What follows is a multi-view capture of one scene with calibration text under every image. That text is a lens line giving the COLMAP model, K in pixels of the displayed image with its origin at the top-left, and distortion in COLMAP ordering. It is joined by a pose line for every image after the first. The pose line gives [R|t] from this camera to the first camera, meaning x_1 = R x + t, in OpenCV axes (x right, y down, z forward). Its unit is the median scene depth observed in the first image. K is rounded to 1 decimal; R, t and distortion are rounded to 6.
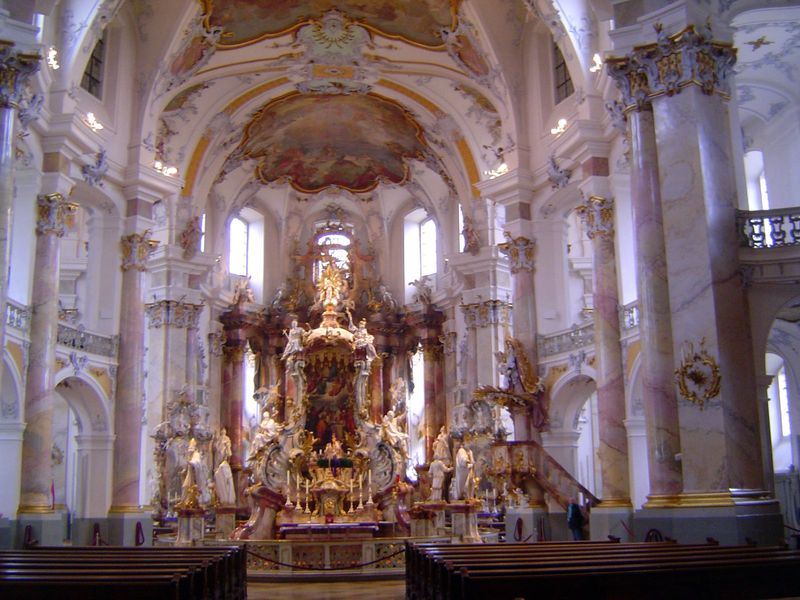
lens RADIAL K [[914.6, 0, 400.0], [0, 914.6, 300.0], [0, 0, 1]] dist [-0.126120, -0.012591]
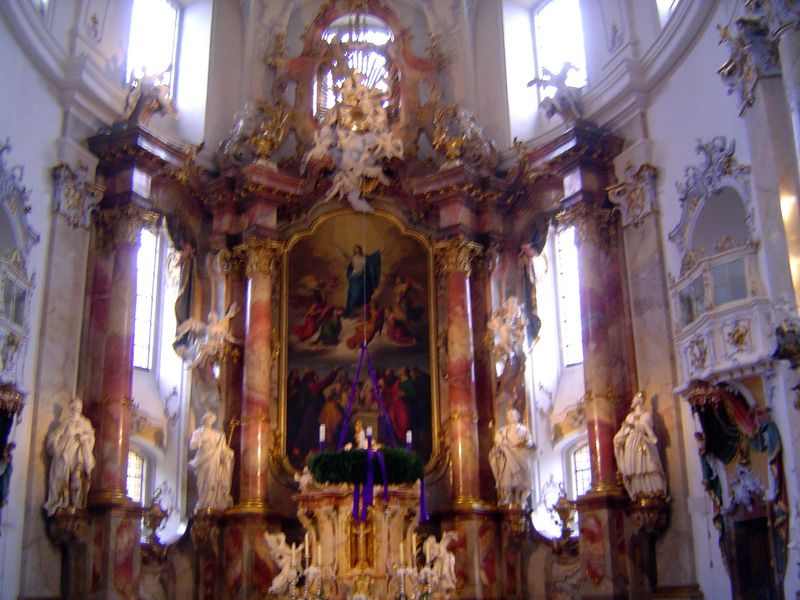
lens RADIAL K [[914.6, 0, 400.0], [0, 914.6, 300.0], [0, 0, 1]] dist [-0.126120, -0.012591]
pose [[0.999831, -0.008828, -0.016141, -0.056723], [0.007196, 0.995113, -0.098481, 0.158647], [0.016932, 0.098348, 0.995008, 0.705082]]
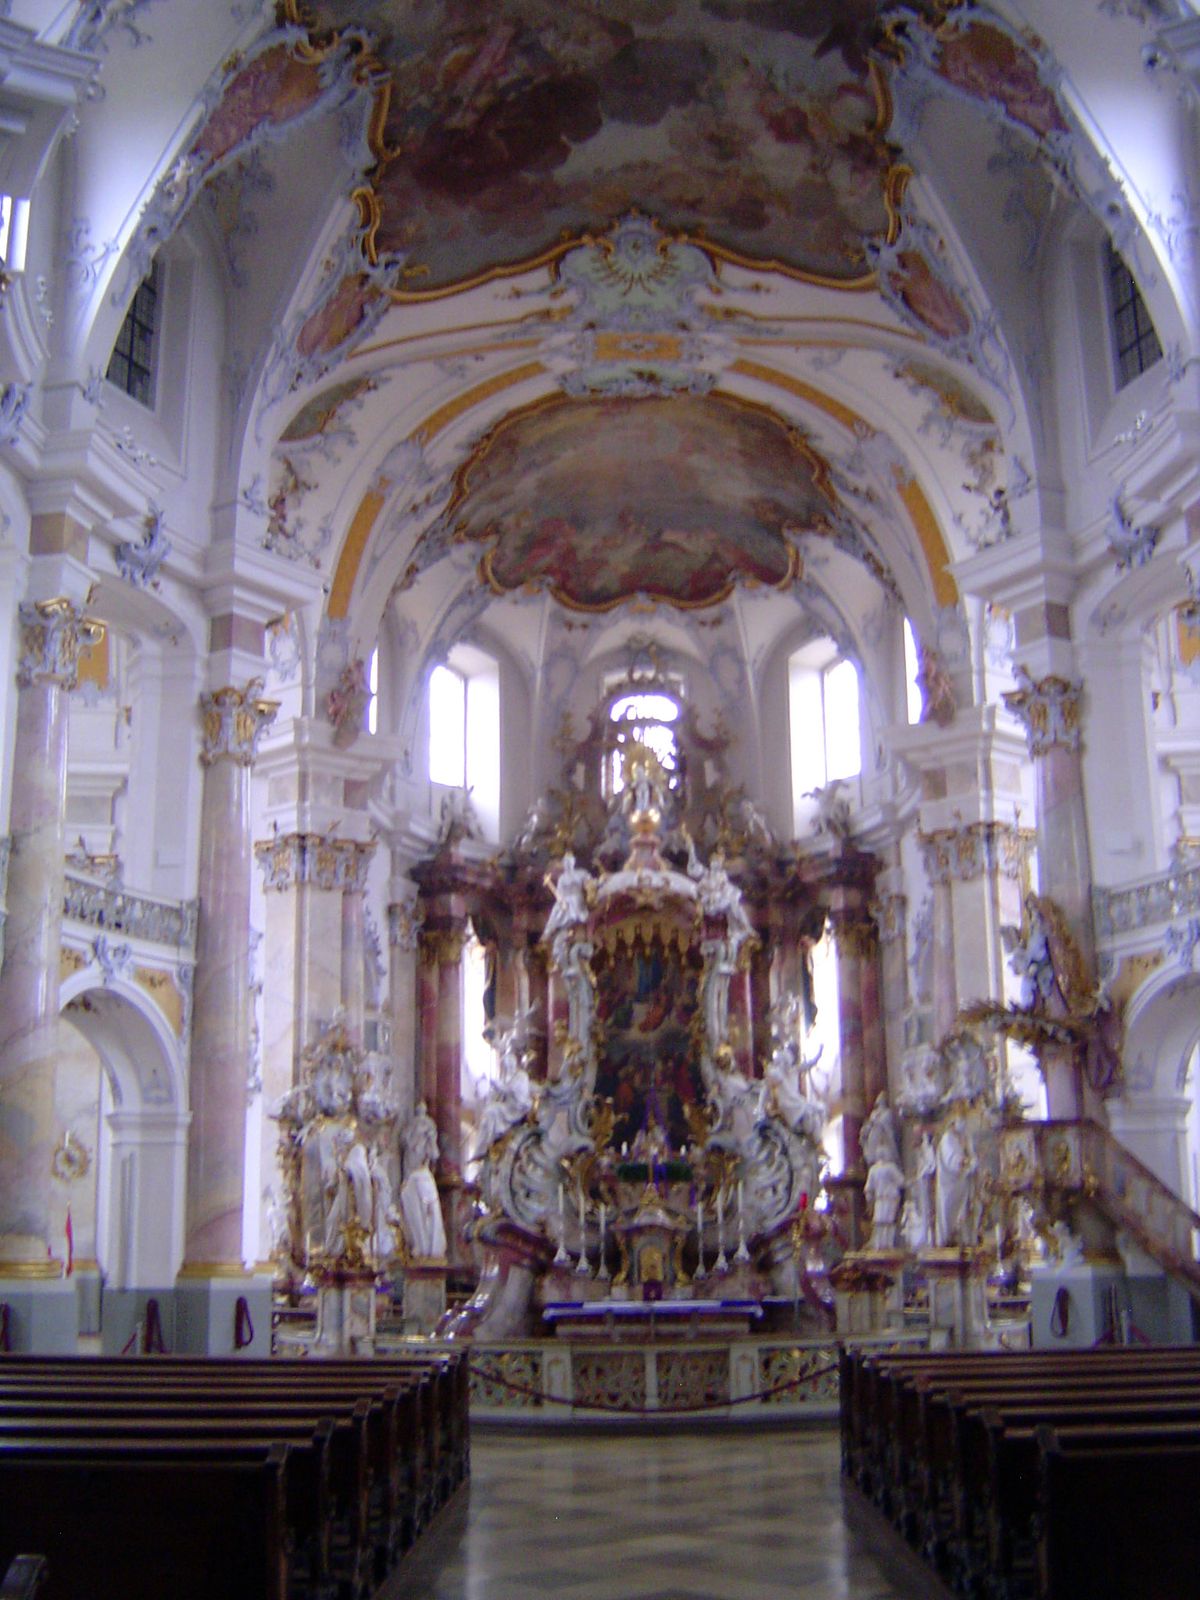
lens RADIAL K [[1829.1, 0, 597.1], [0, 1829.1, 815.3], [0, 0, 1]] dist [-0.126120, -0.012591]
pose [[0.995269, -0.019011, -0.095283, -0.007752], [0.017247, 0.999665, -0.019303, 0.011580], [0.095618, 0.017568, 0.995263, 0.051107]]
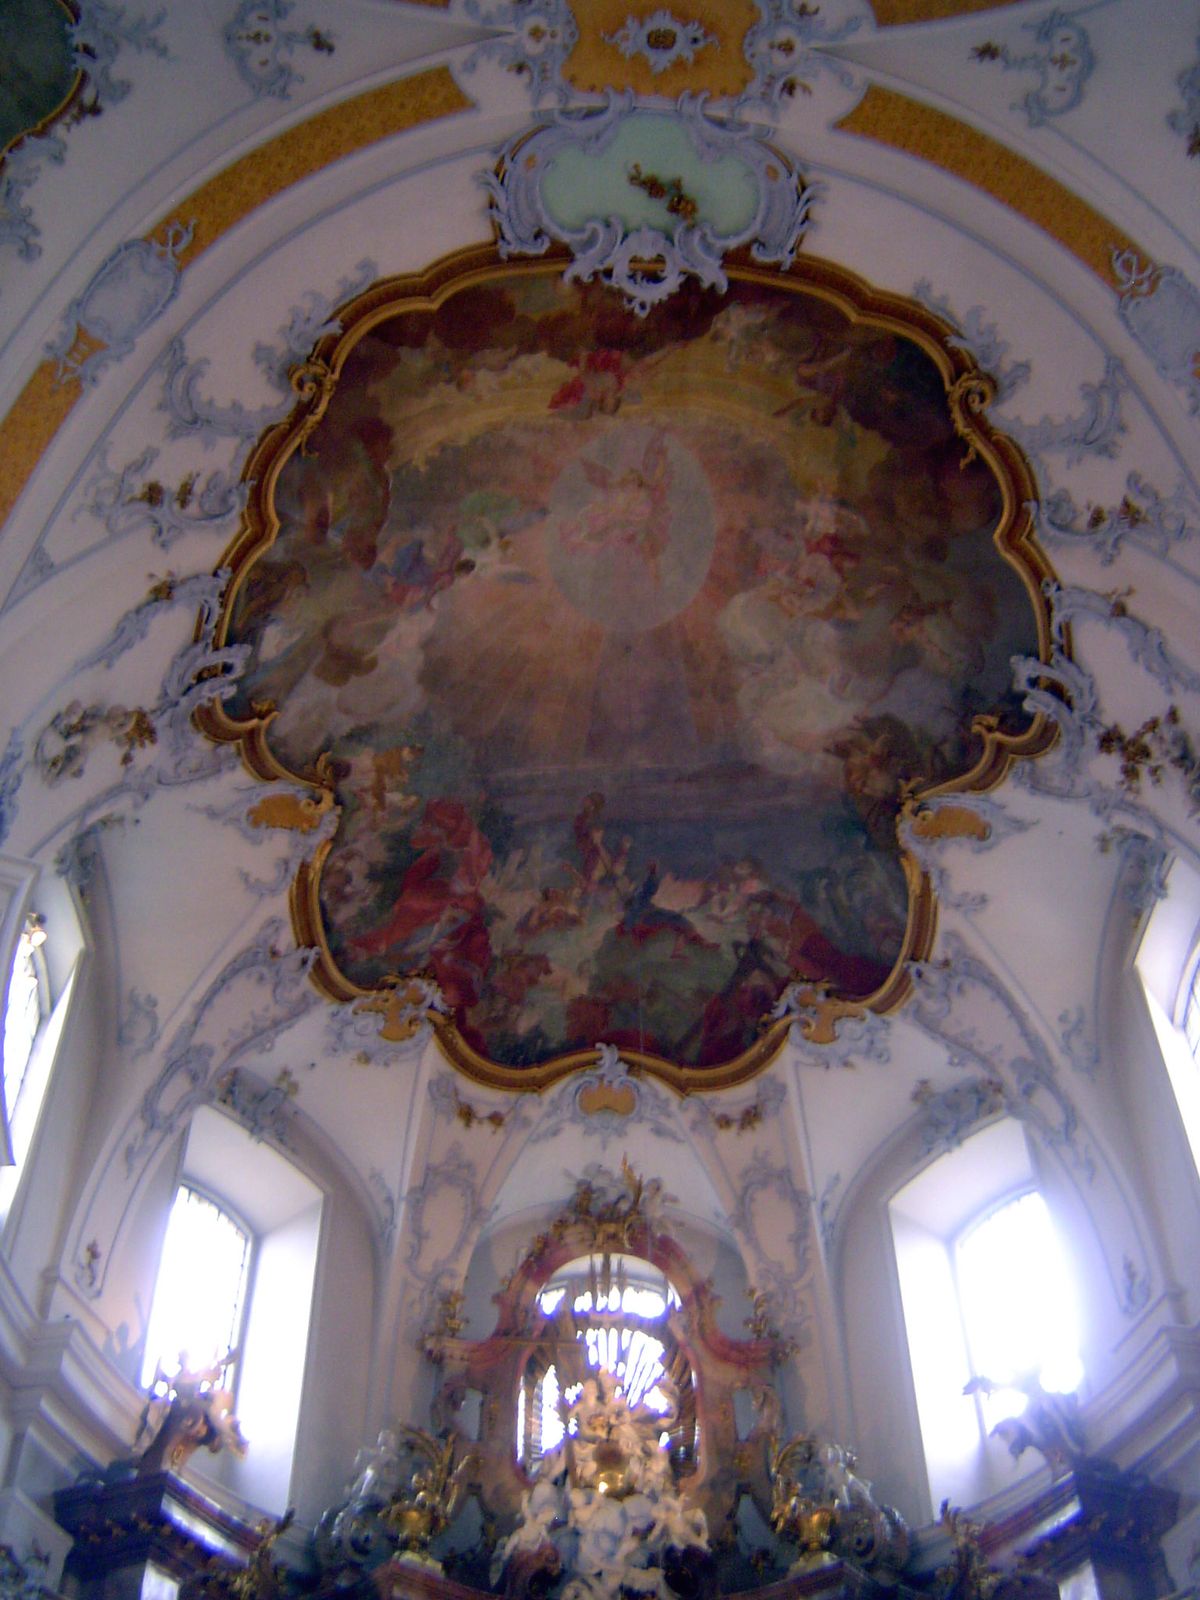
lens RADIAL K [[1829.1, 0, 597.1], [0, 1829.1, 815.3], [0, 0, 1]] dist [-0.126120, -0.012591]
pose [[0.999259, -0.025905, -0.028479, -0.075621], [0.003464, 0.797246, -0.603645, 0.159825], [0.038342, 0.603099, 0.796744, 0.711380]]
